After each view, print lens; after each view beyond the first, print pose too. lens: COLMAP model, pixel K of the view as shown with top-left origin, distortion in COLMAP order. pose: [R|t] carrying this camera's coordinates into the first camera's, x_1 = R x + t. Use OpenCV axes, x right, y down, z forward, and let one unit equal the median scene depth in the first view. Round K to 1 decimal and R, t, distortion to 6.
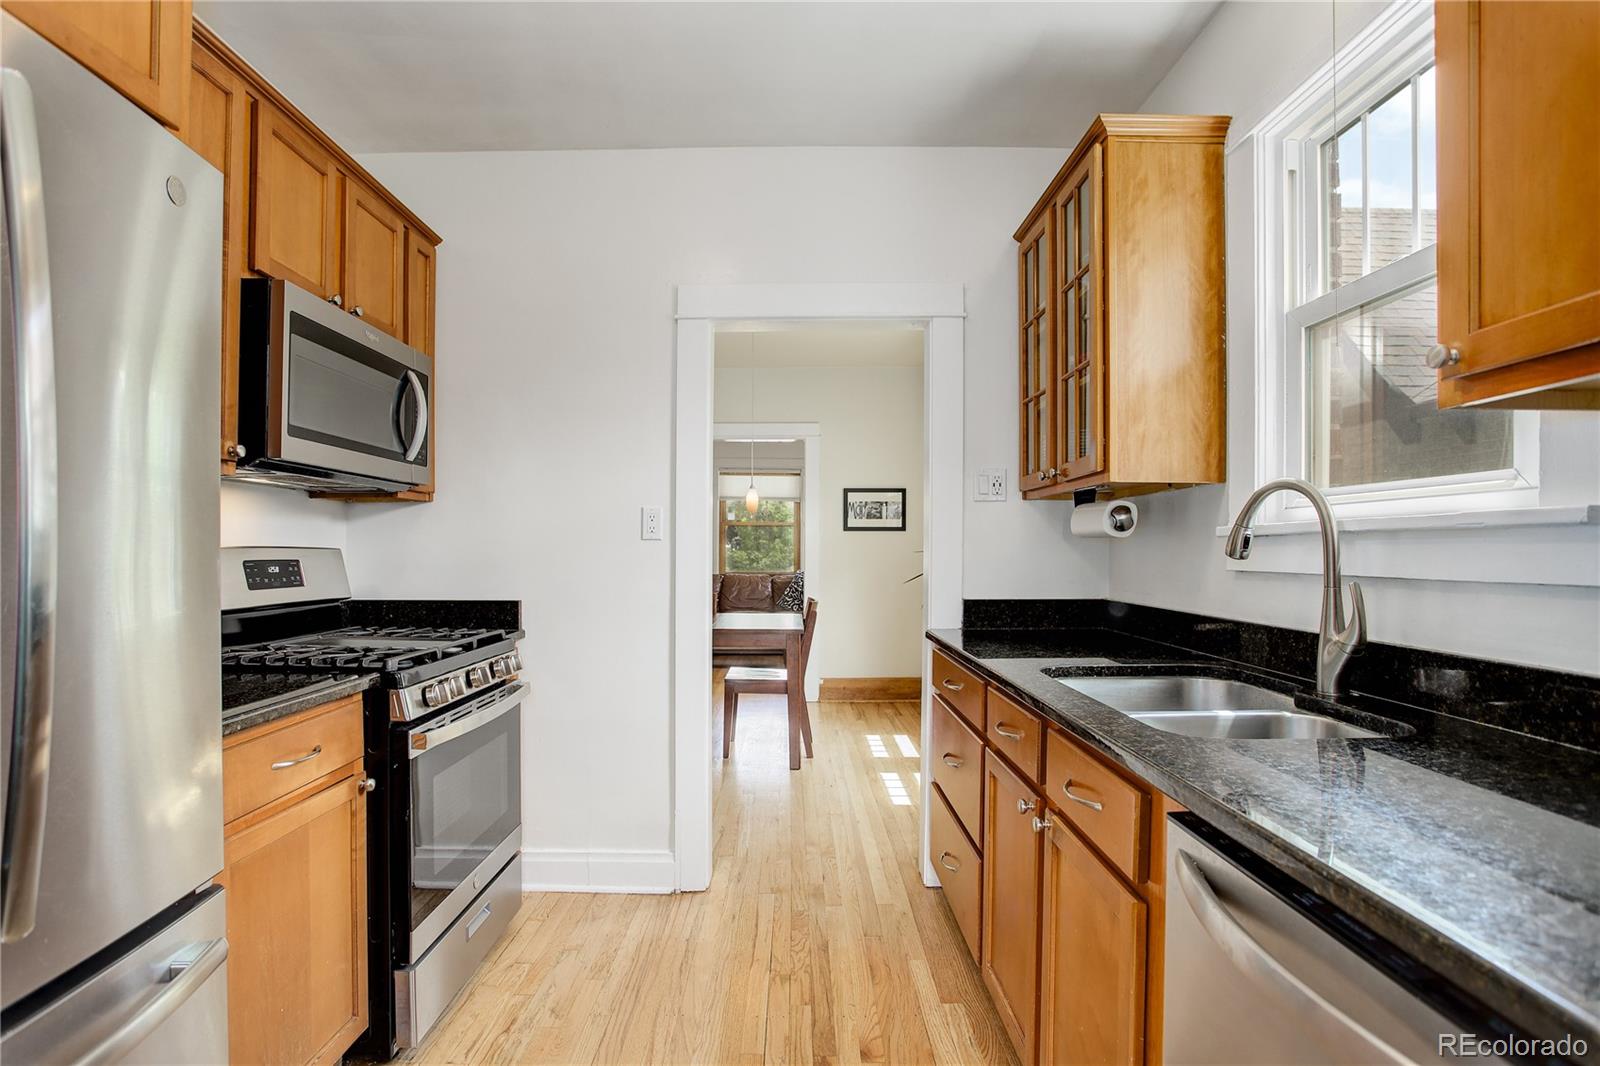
lens RADIAL K [[799.2, 0, 798.5], [0, 799.2, 540.5], [0, 0, 1]] dist [-0.040483, 0.006117]
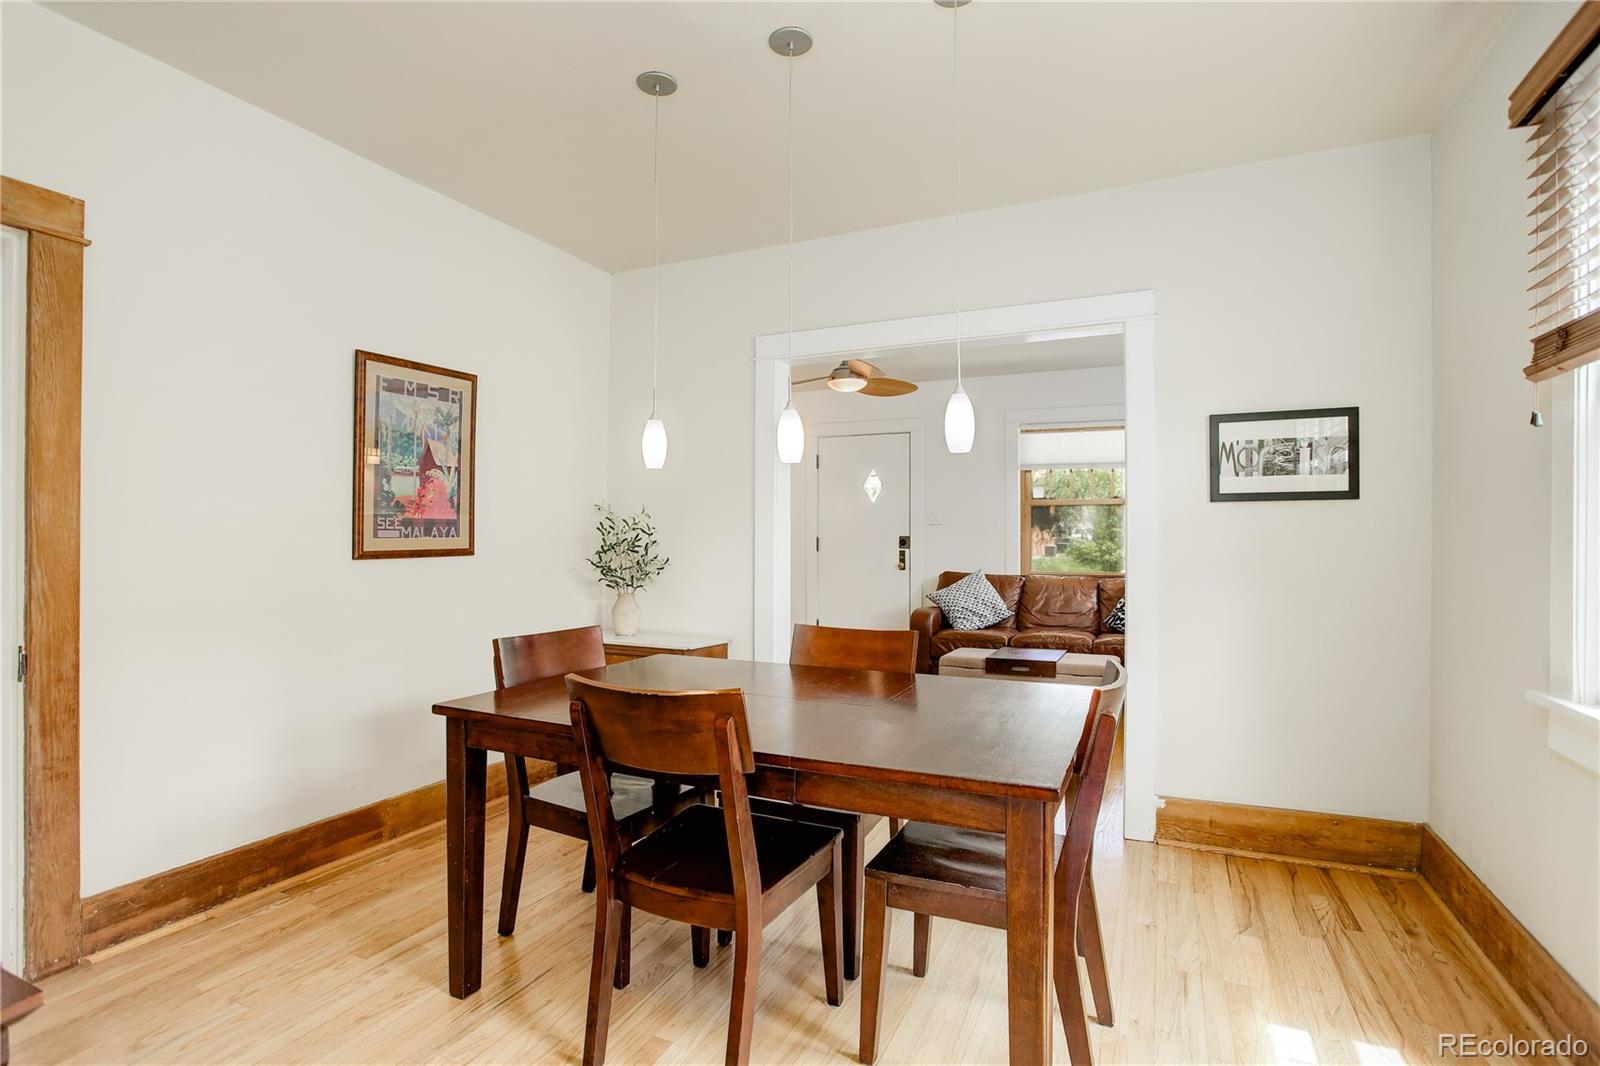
lens RADIAL K [[799.2, 0, 796.6], [0, 799.2, 527.2], [0, 0, 1]] dist [-0.040483, 0.006117]
pose [[0.906191, -0.006549, -0.422819, 0.031286], [0.004377, 0.999972, -0.006109, 0.005772], [0.422847, 0.003685, 0.906194, 0.449536]]
